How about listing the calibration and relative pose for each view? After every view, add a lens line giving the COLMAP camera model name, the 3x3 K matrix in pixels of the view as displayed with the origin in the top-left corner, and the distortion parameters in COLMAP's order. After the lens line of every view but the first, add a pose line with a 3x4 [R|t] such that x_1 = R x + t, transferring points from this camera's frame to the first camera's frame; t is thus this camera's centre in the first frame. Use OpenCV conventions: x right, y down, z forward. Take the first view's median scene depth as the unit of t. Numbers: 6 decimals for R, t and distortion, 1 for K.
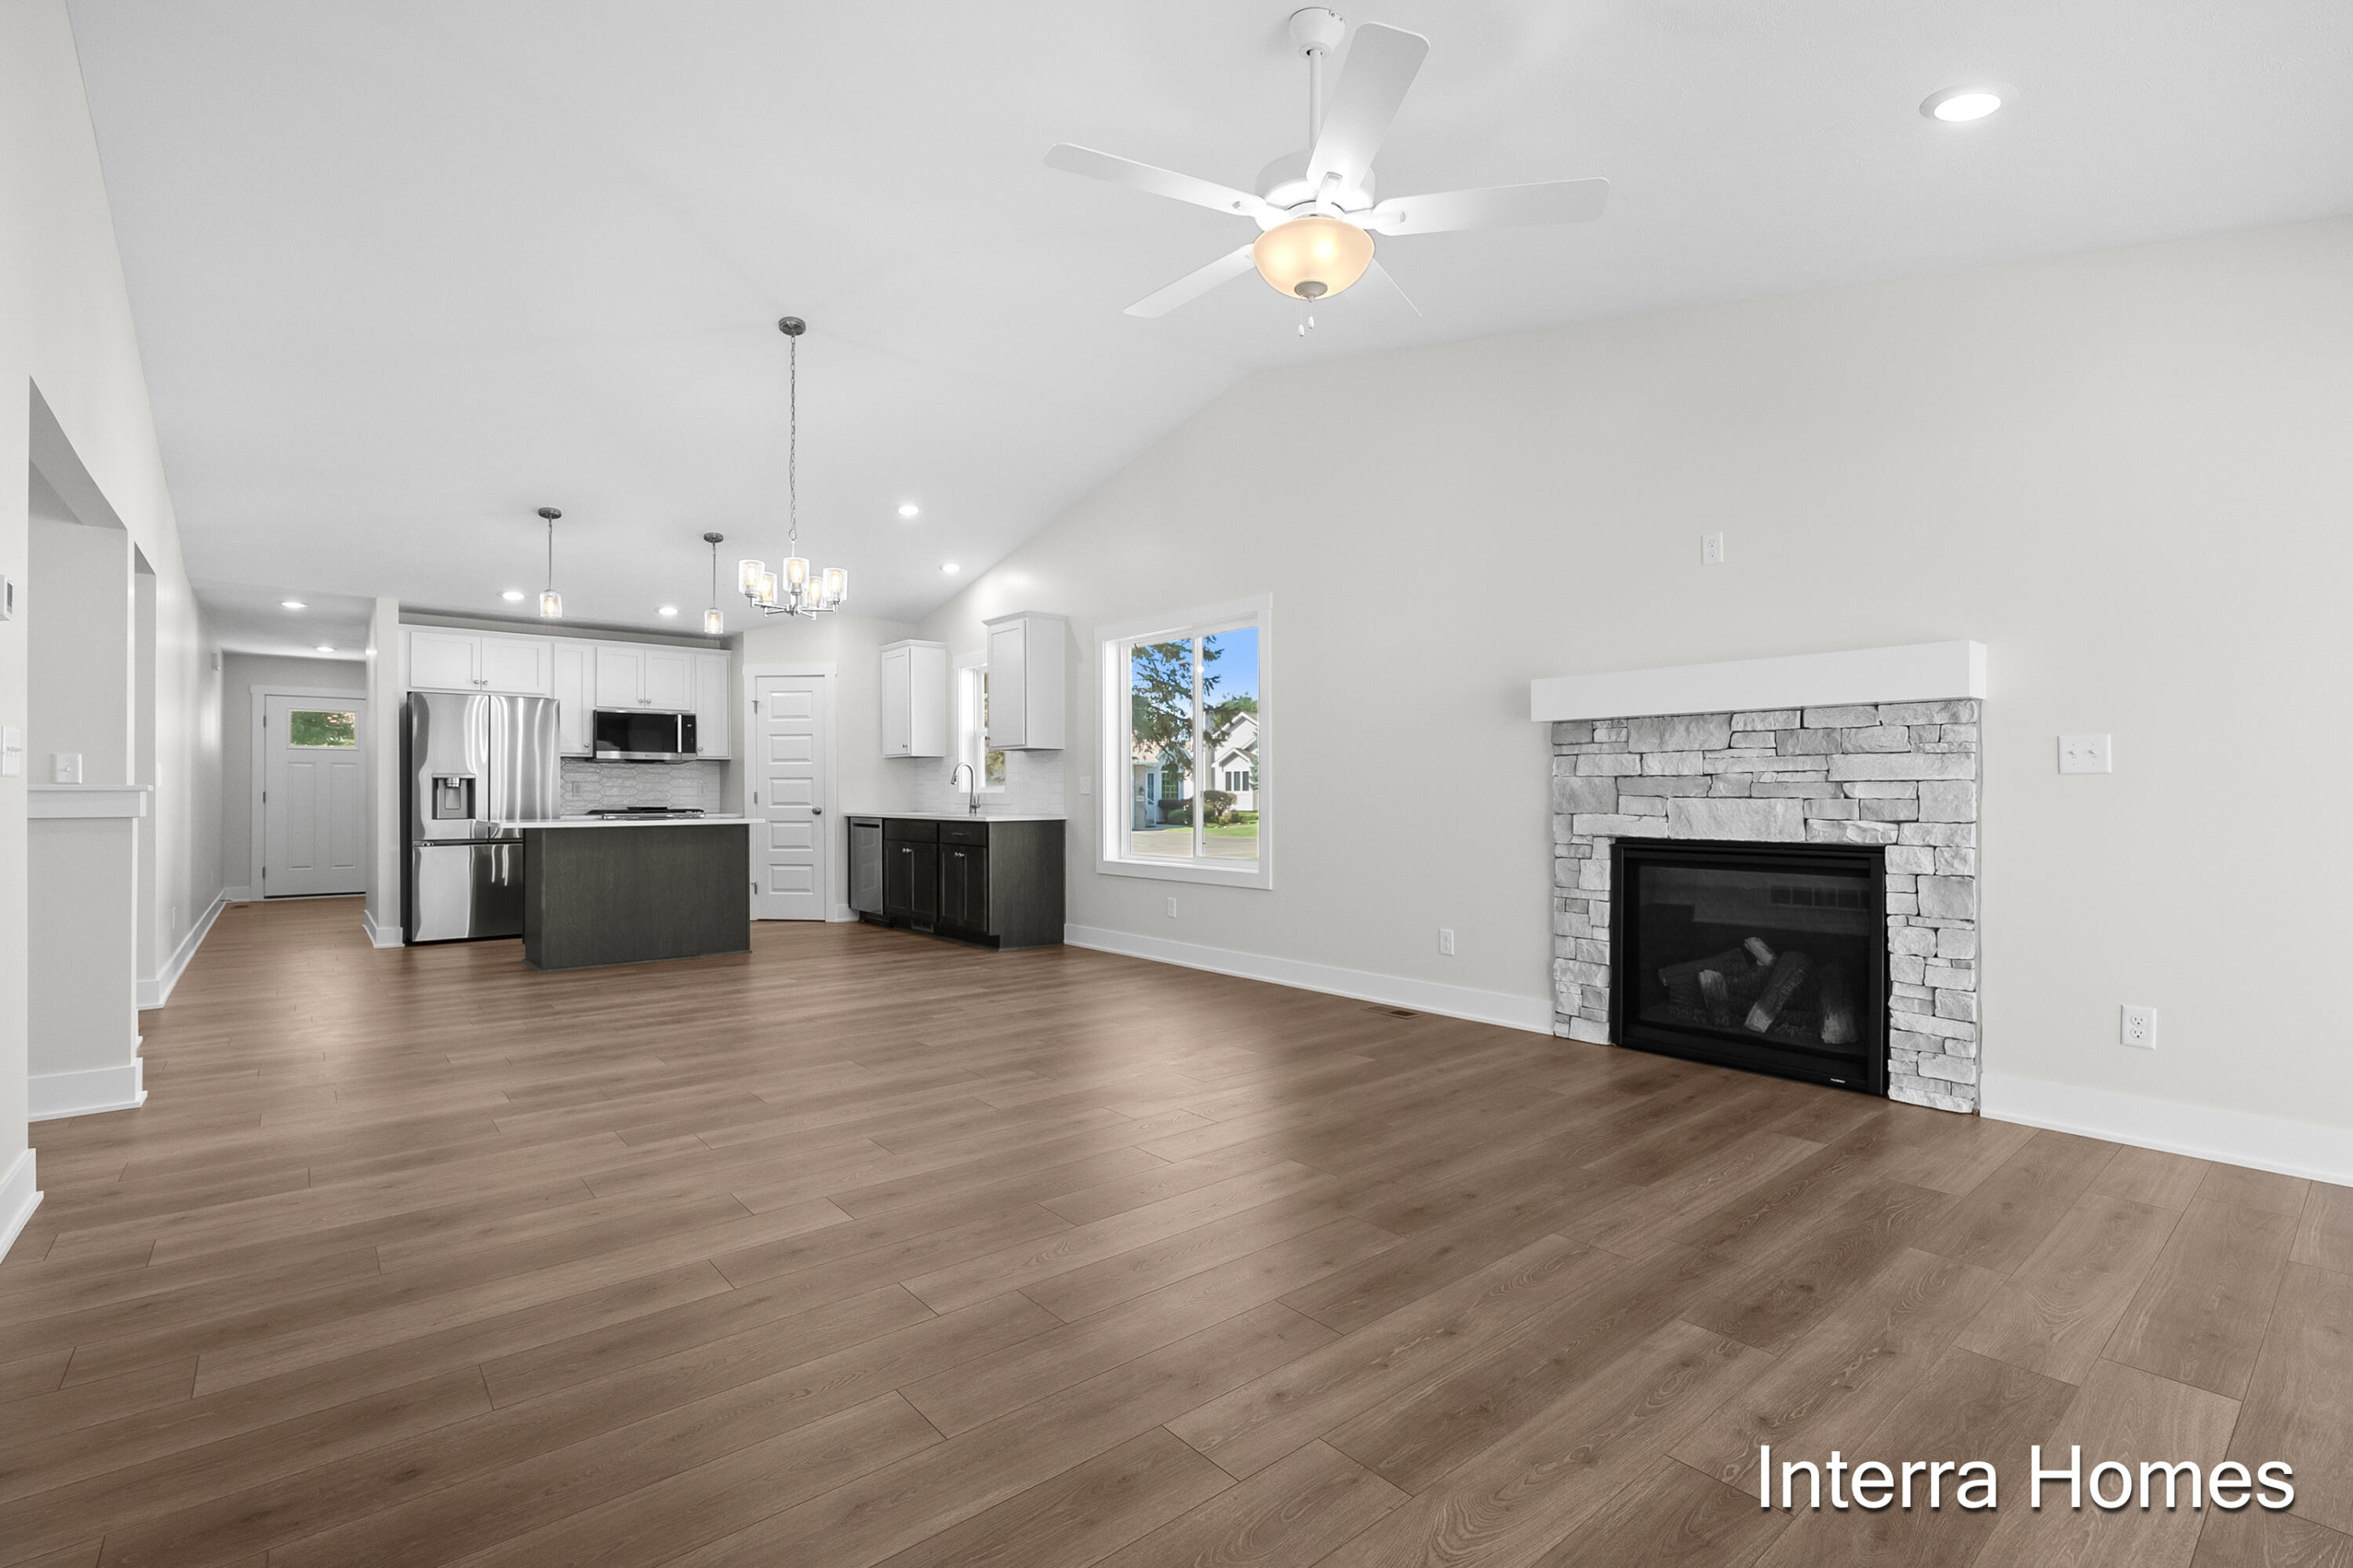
lens RADIAL K [[1053.4, 0, 1163.7], [0, 1053.4, 789.1], [0, 0, 1]] dist [-0.001153, 0.000474]
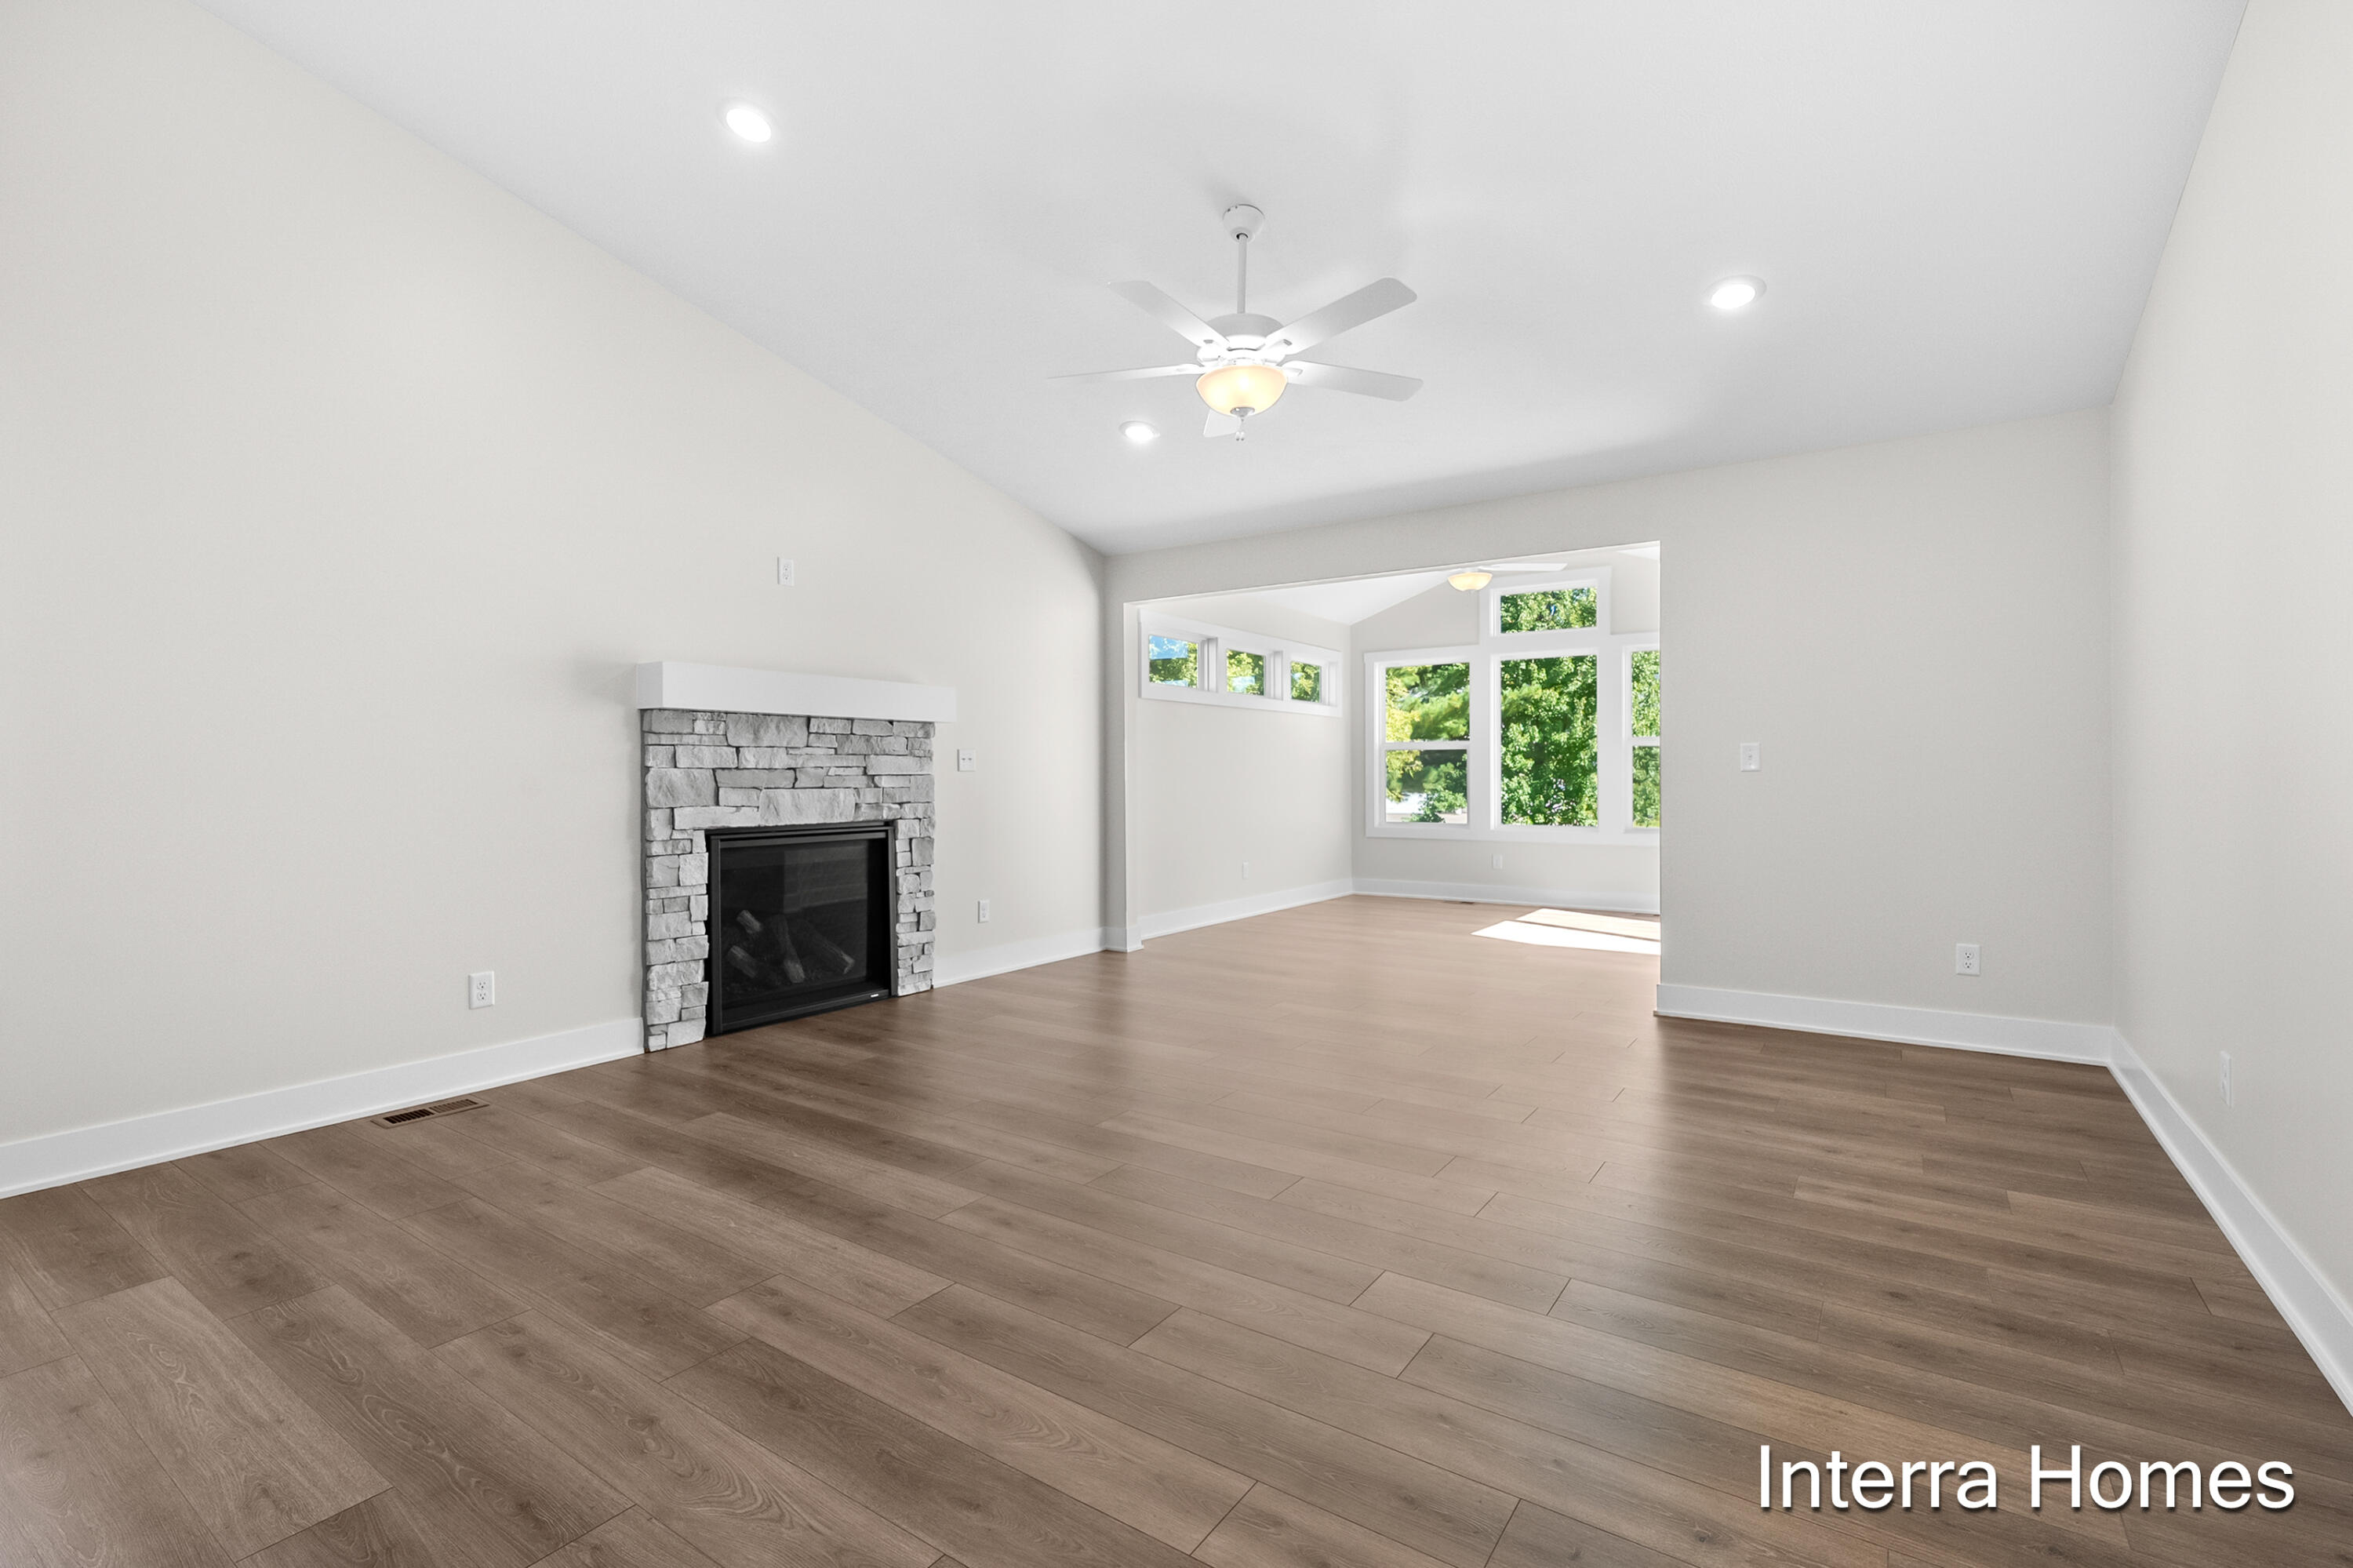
lens RADIAL K [[1064.0, 0, 1176.6], [0, 1064.0, 765.5], [0, 0, 1]] dist [-0.002031, 0.000268]
pose [[-0.278988, 0.009350, 0.960249, -0.438989], [-0.002106, 0.999944, -0.010348, -0.003615], [-0.960292, -0.004909, -0.278952, 0.561544]]
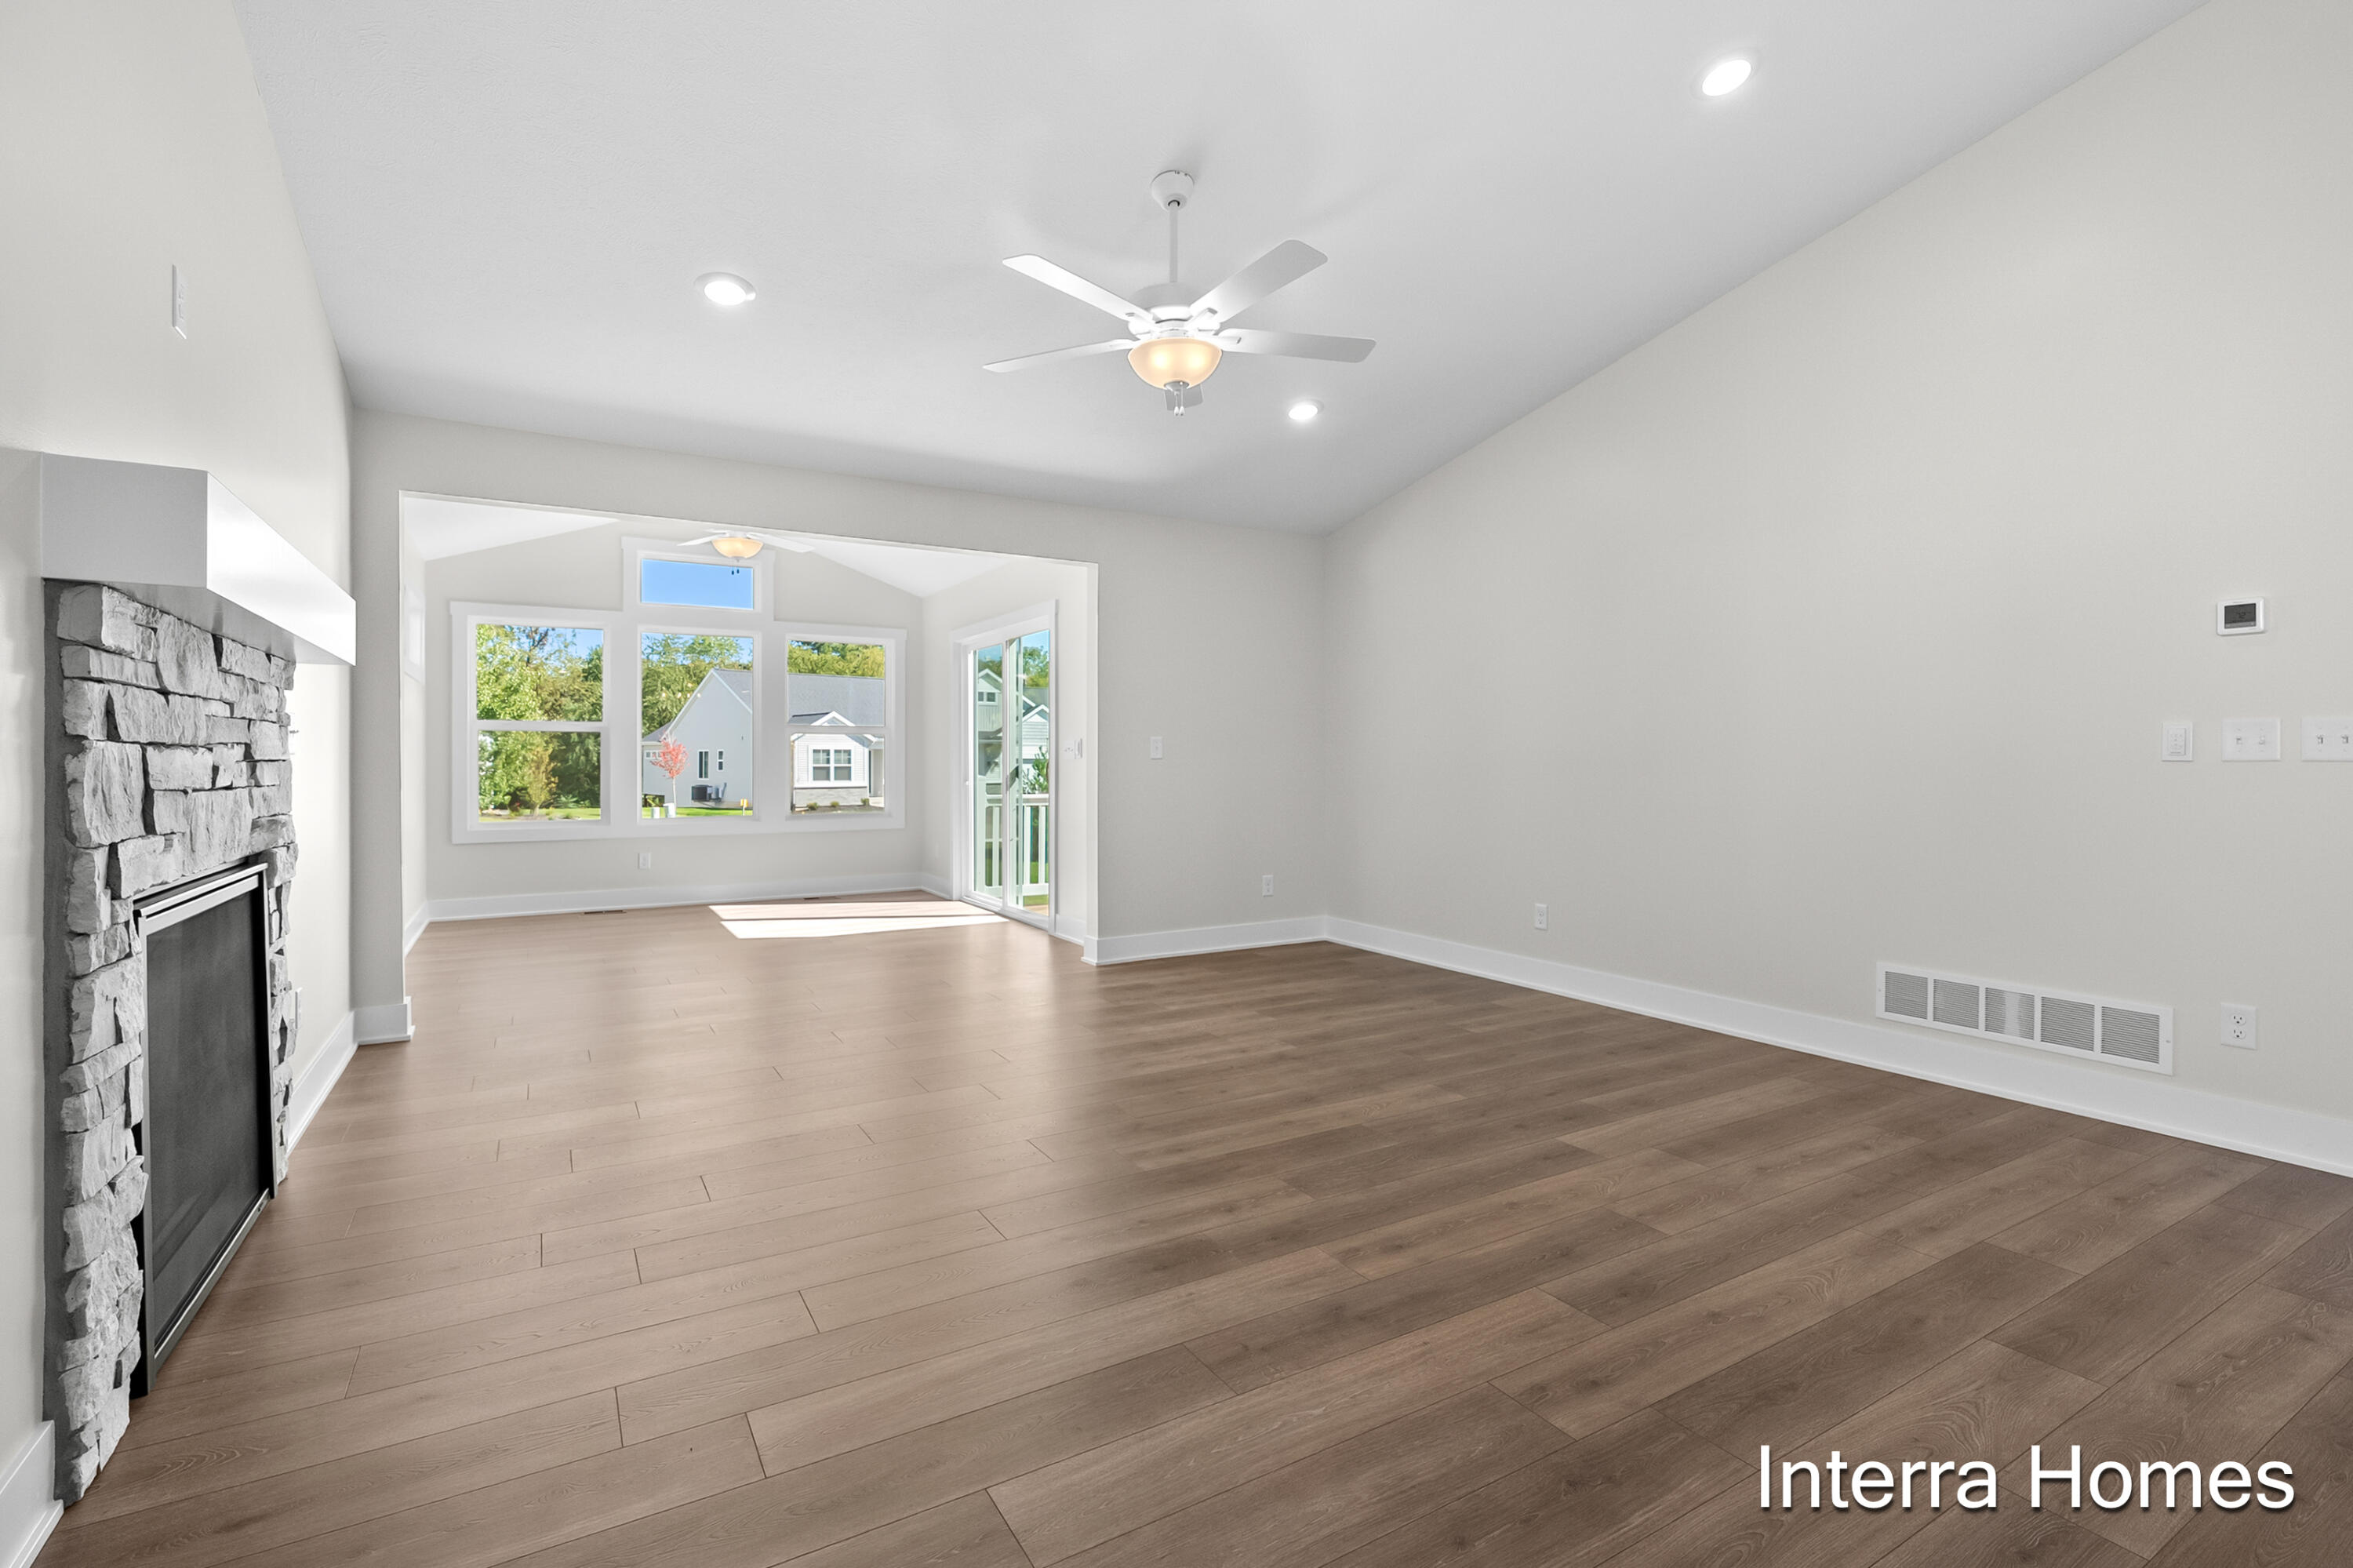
lens RADIAL K [[1064.0, 0, 1176.6], [0, 1064.0, 765.5], [0, 0, 1]] dist [-0.002031, 0.000268]
pose [[-0.989609, -0.000683, 0.143782, -0.019036], [-0.000624, 1.000000, 0.000459, -0.003024], [-0.143783, 0.000364, -0.989609, 0.882373]]
